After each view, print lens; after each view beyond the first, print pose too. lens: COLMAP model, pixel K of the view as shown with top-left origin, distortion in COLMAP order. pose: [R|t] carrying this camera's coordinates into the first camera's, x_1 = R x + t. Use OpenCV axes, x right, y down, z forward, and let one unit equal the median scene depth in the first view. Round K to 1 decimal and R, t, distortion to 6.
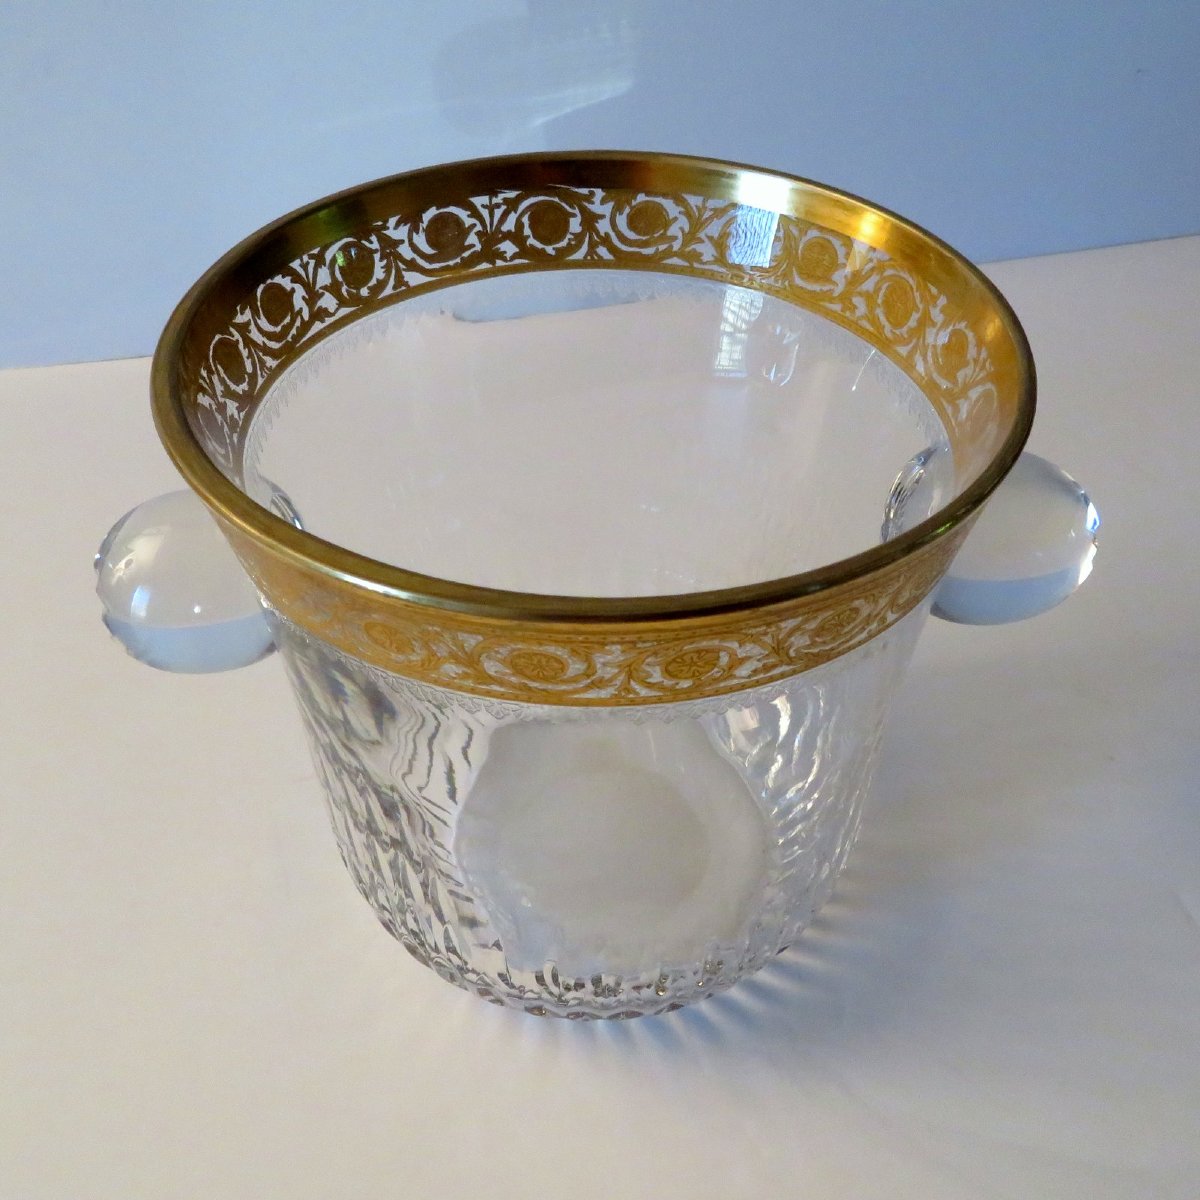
lens RADIAL K [[1489.9, 0, 594.8], [0, 1489.9, 590.5], [0, 0, 1]] dist [-0.018336, 0.000000]
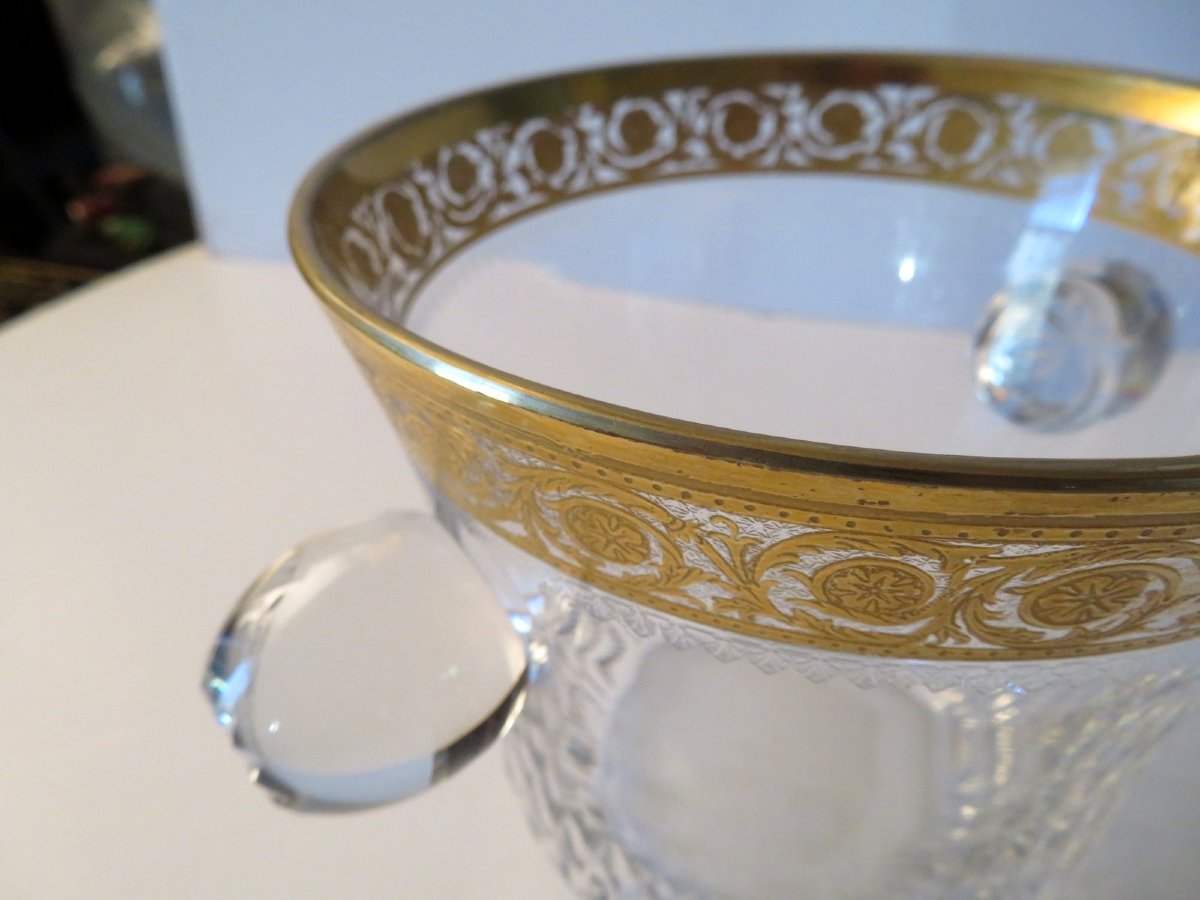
lens RADIAL K [[846.2, 0, 601.9], [0, 846.2, 456.0], [0, 0, 1]] dist [-0.008237, -0.005550]
pose [[0.997119, 0.012639, -0.074799, -0.084613], [-0.018620, 0.996635, -0.079820, 0.020154], [0.073538, 0.080983, 0.993999, 0.492108]]
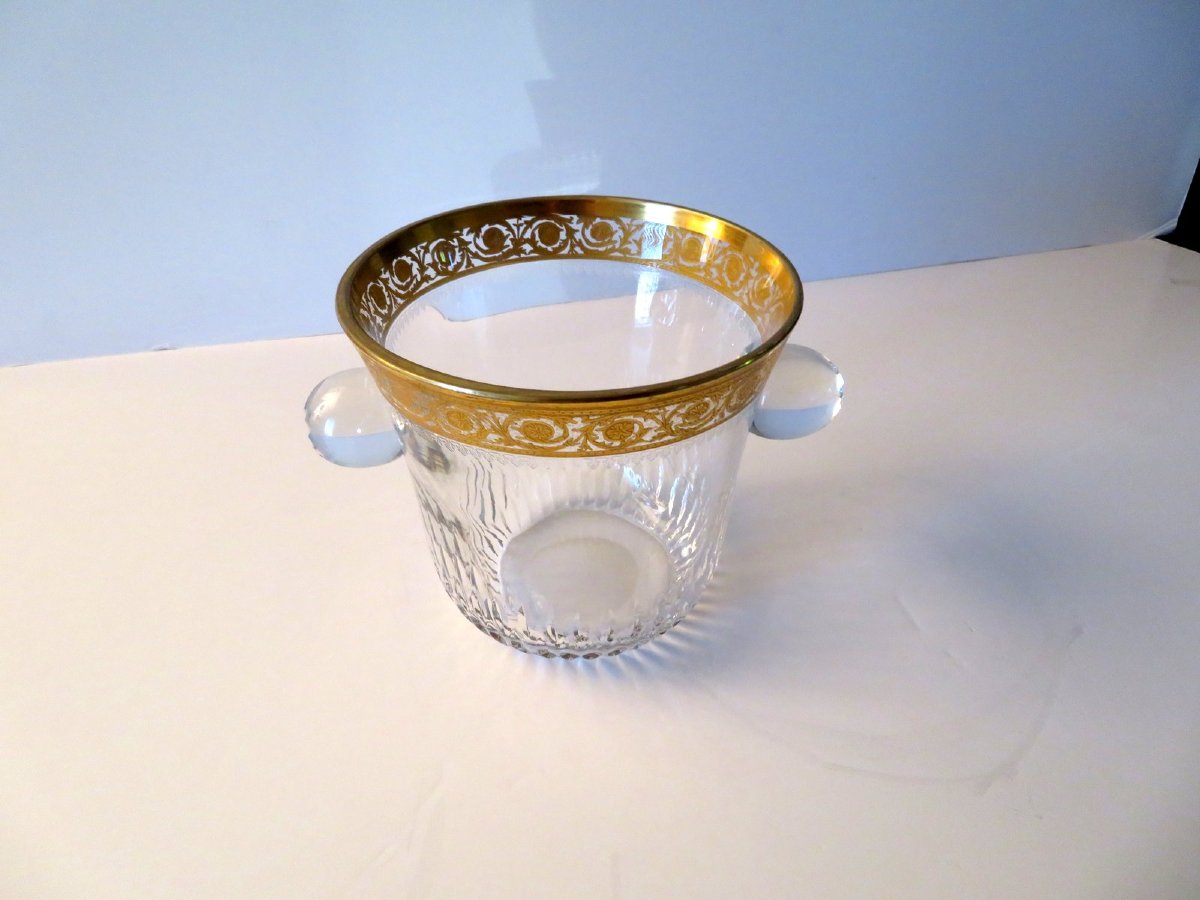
lens RADIAL K [[846.2, 0, 588.1], [0, 846.2, 456.6], [0, 0, 1]] dist [-0.008237, -0.005550]
pose [[0.999964, -0.008245, -0.001770, 0.019708], [0.008119, 0.998037, -0.062094, 0.108436], [0.002279, 0.062077, 0.998069, -0.051981]]
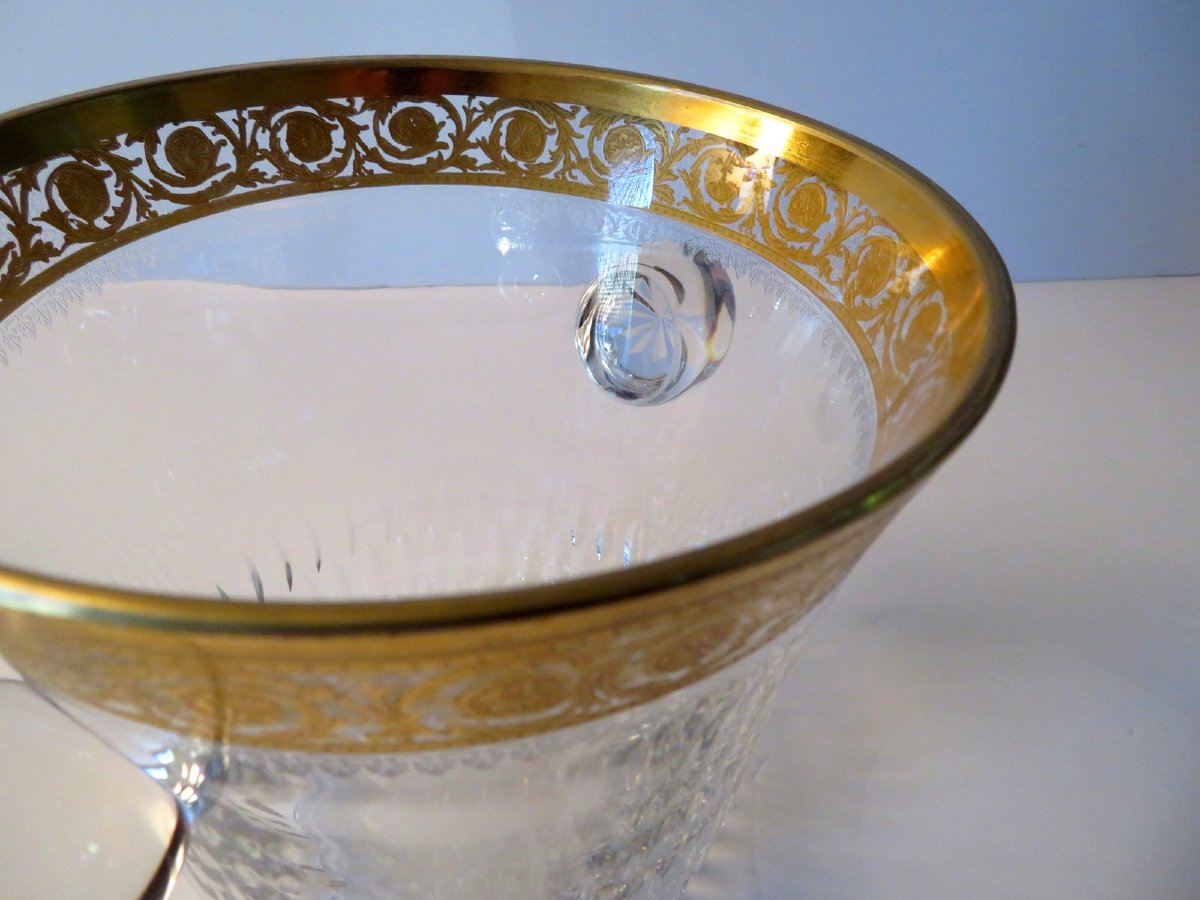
lens RADIAL K [[846.2, 0, 596.6], [0, 846.2, 447.8], [0, 0, 1]] dist [-0.008237, -0.005550]
pose [[0.932275, -0.183243, 0.311906, -0.068326], [0.190941, 0.981583, 0.005961, -0.028091], [-0.307254, 0.053998, 0.950094, 0.492763]]
